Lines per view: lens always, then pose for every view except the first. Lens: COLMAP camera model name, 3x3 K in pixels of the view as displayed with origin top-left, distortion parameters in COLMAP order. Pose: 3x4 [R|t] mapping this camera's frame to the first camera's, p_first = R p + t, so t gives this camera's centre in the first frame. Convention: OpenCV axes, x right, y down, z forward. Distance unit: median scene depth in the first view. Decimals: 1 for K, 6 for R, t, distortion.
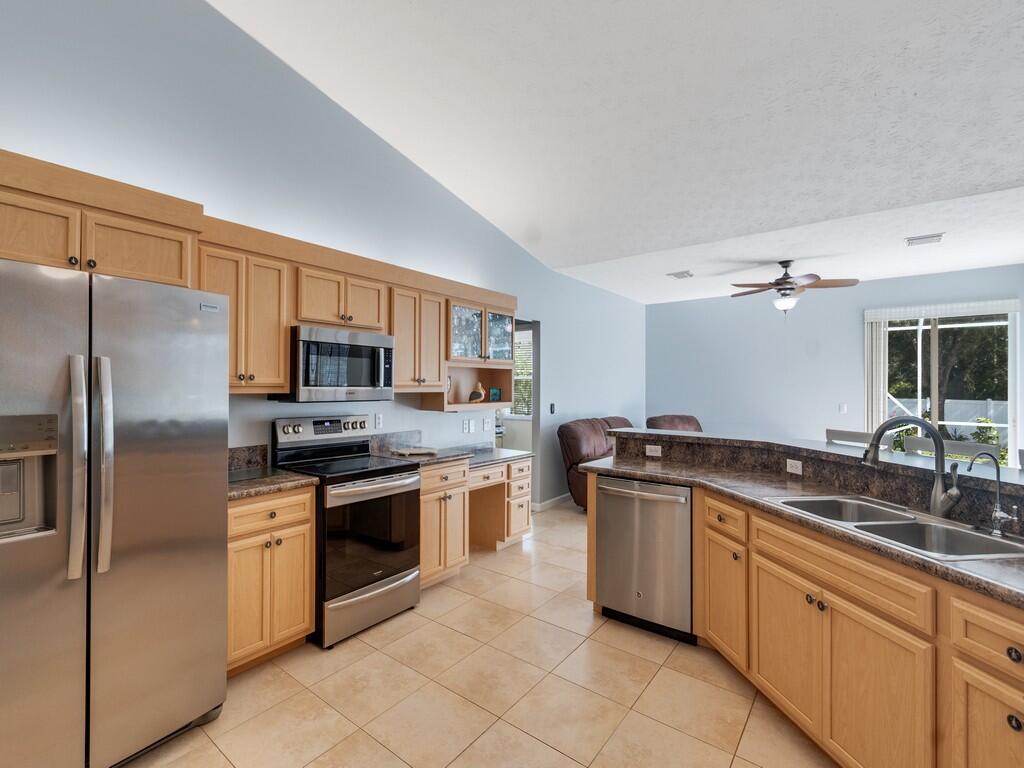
lens RADIAL K [[475.4, 0, 467.1], [0, 475.4, 387.8], [0, 0, 1]] dist [0.001033, -0.000275]
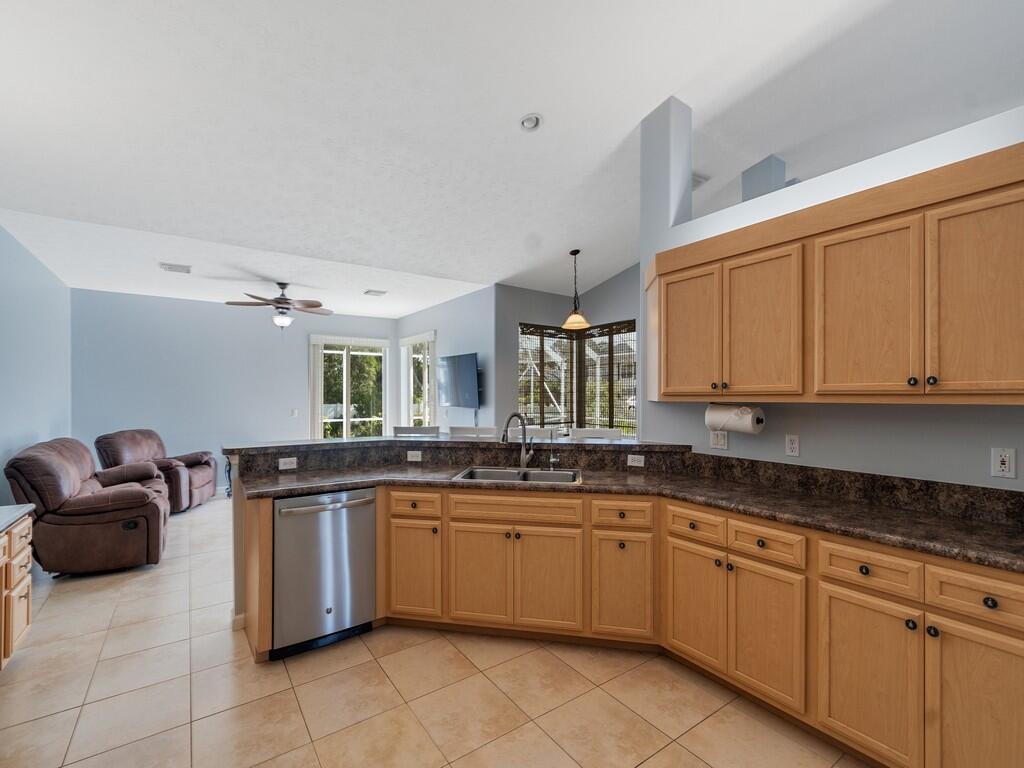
lens RADIAL K [[456.7, 0, 503.9], [0, 456.7, 400.0], [0, 0, 1]] dist [0.025478, -0.010109]
pose [[0.266375, -0.014353, 0.963763, -0.372493], [0.006282, 0.999894, 0.013154, -0.004014], [-0.963849, 0.002550, 0.266437, 0.337932]]
